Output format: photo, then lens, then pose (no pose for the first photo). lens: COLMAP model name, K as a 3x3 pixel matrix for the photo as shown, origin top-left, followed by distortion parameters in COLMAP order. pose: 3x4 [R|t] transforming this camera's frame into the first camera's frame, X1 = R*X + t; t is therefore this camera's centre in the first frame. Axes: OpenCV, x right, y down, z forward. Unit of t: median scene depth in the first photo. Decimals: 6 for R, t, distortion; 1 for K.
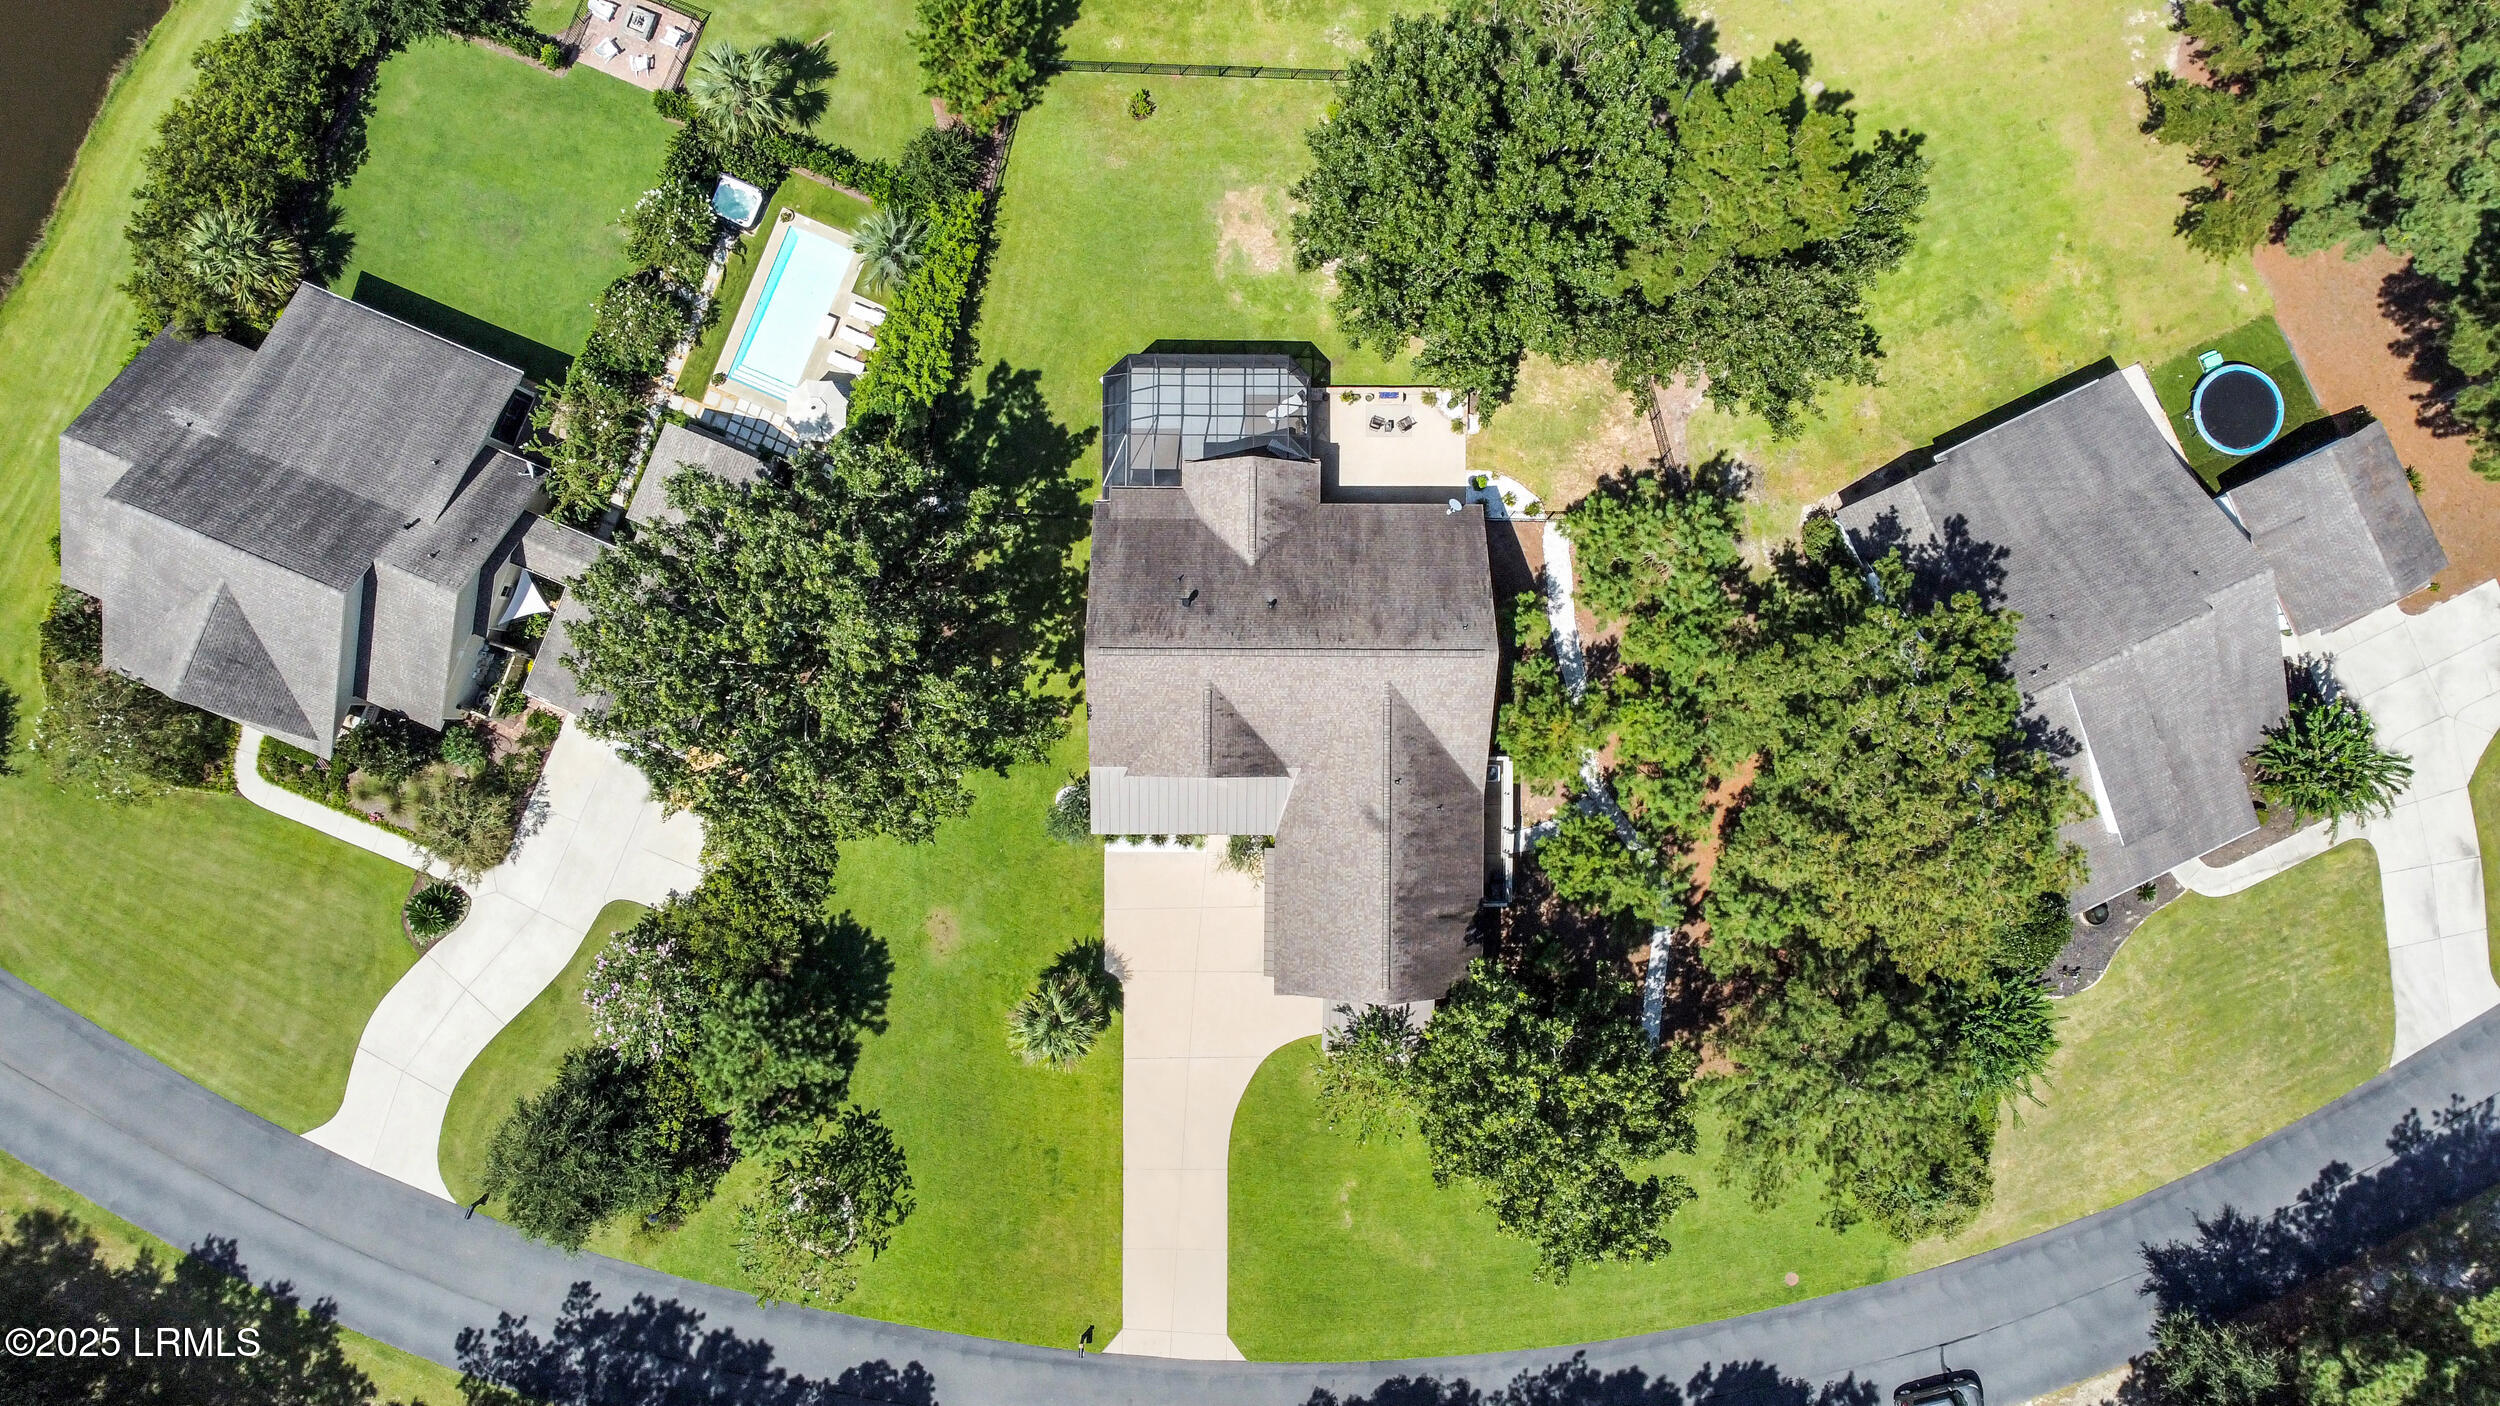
lens RADIAL K [[1865.2, 0, 1261.3], [0, 1865.2, 706.1], [0, 0, 1]] dist [0.003640, -0.010731]
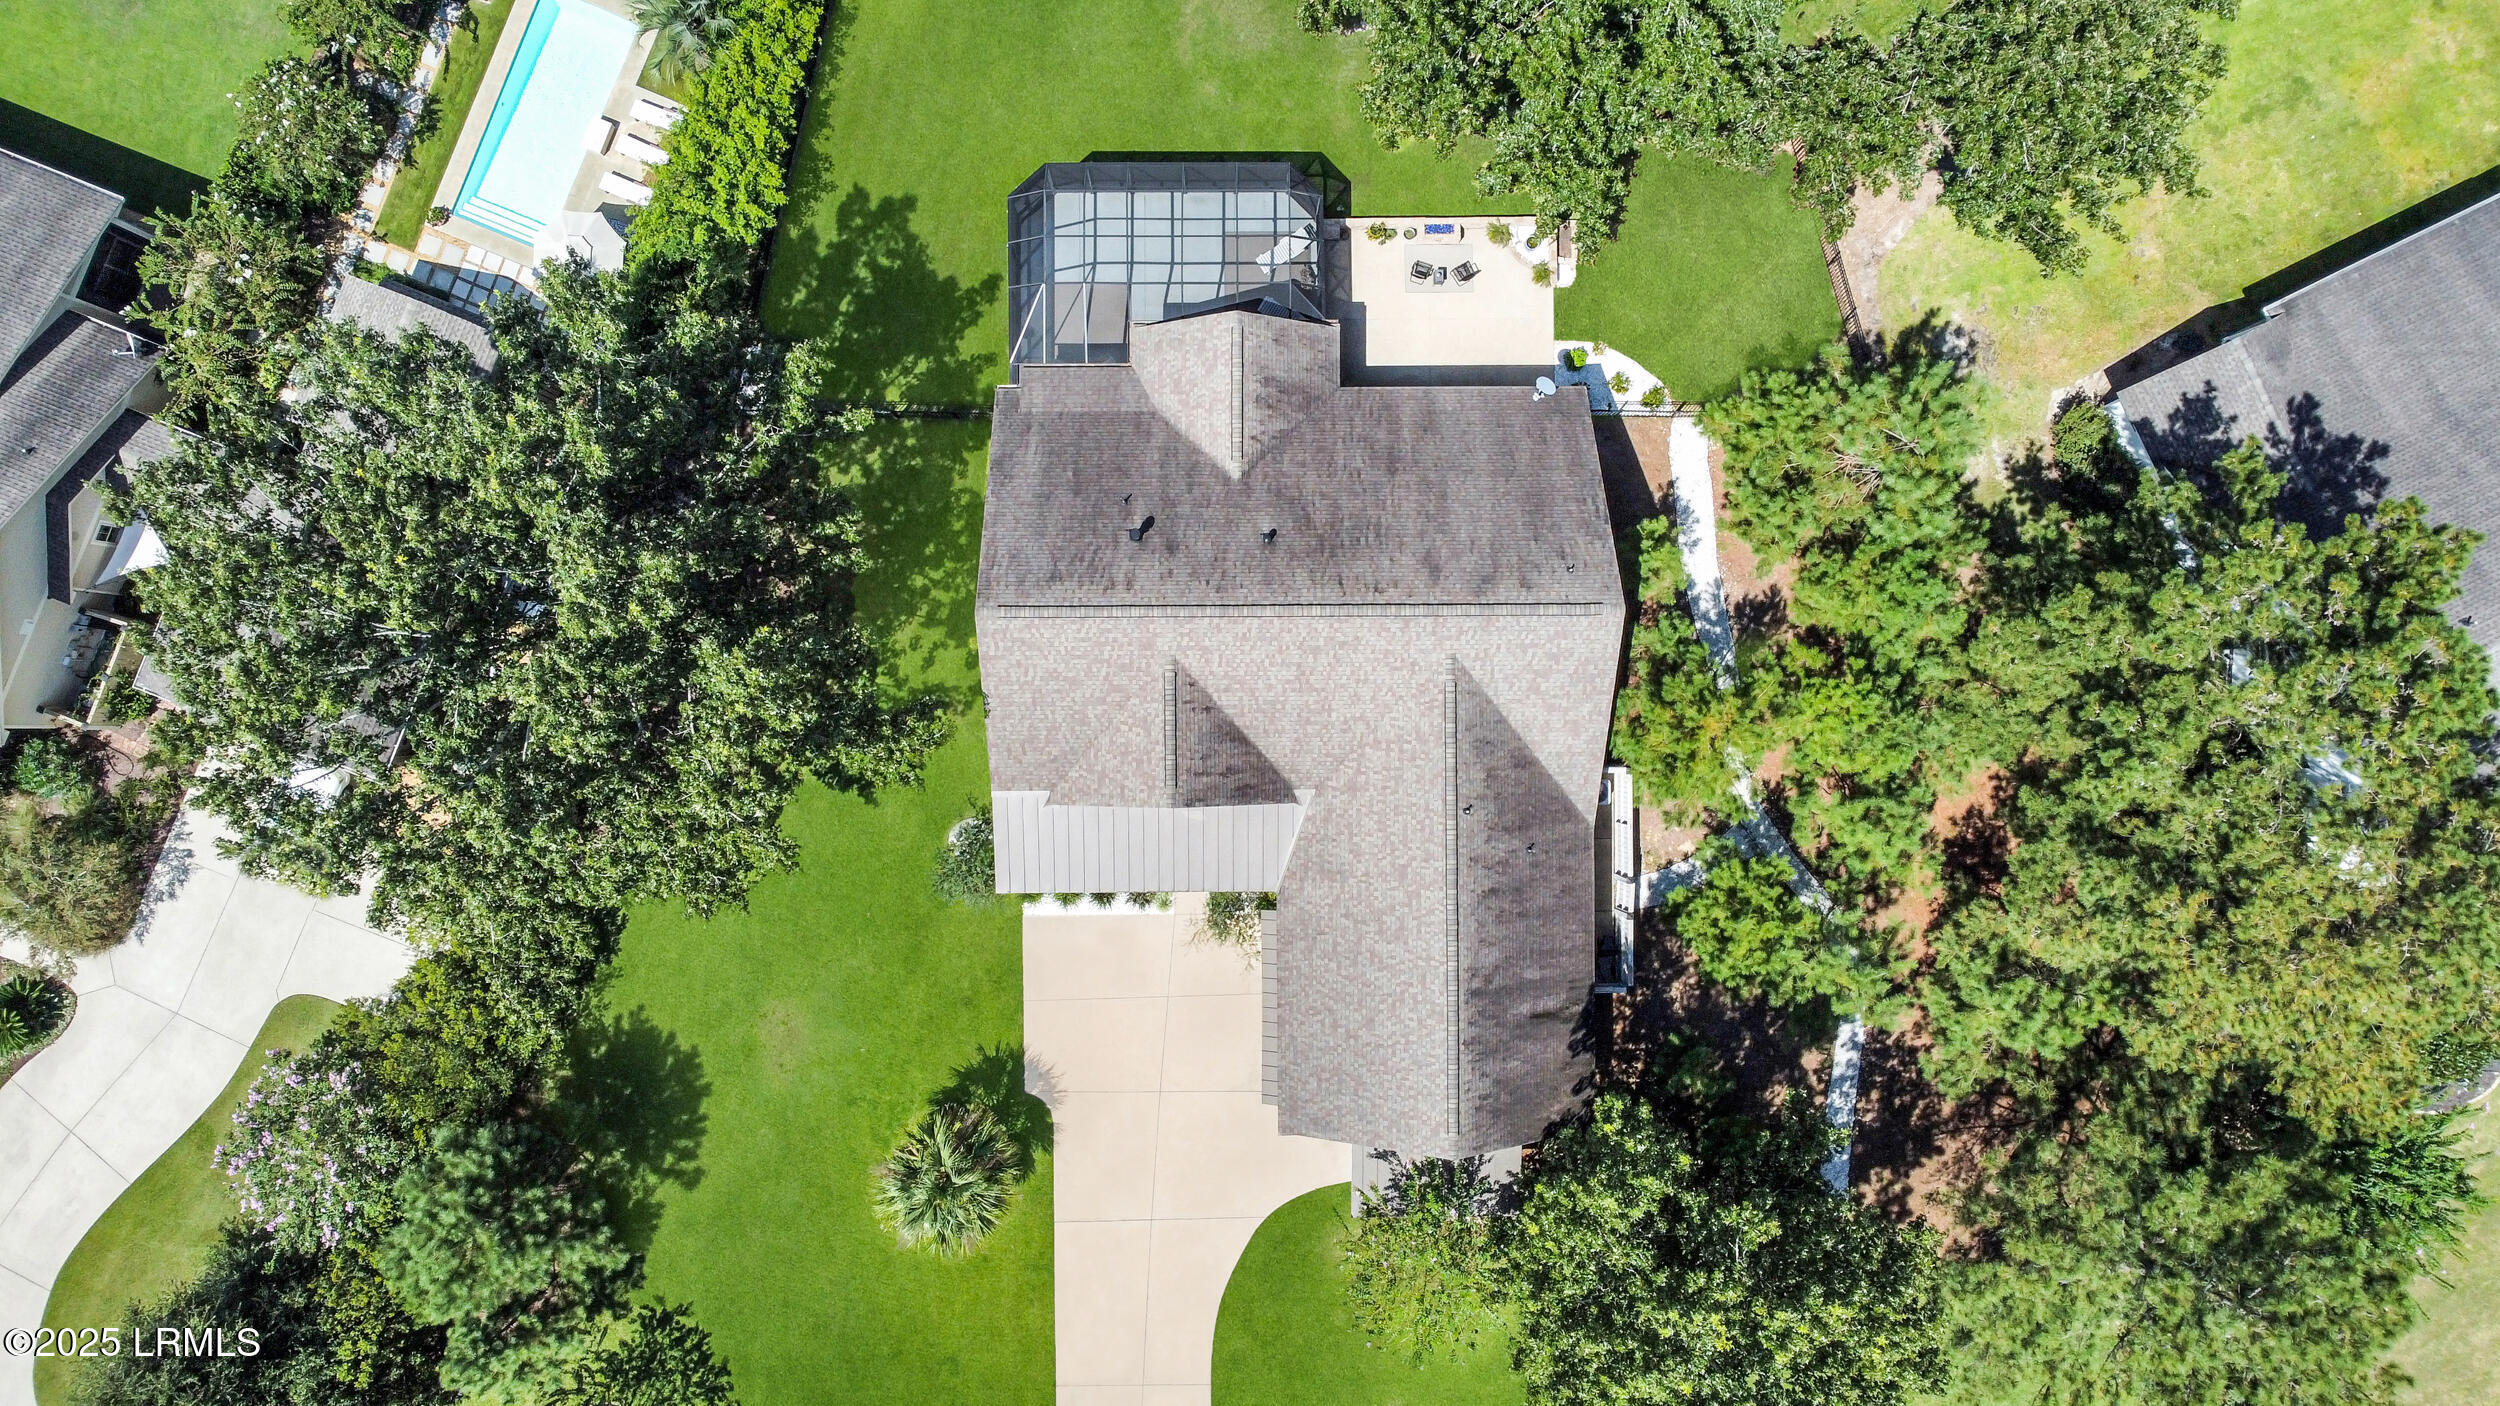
lens RADIAL K [[1865.2, 0, 1258.9], [0, 1865.2, 709.9], [0, 0, 1]] dist [0.003640, -0.010731]
pose [[0.999933, -0.010760, 0.004346, -0.001127], [0.010734, 0.999924, 0.005998, 0.001305], [-0.004410, -0.005951, 0.999973, 0.339126]]
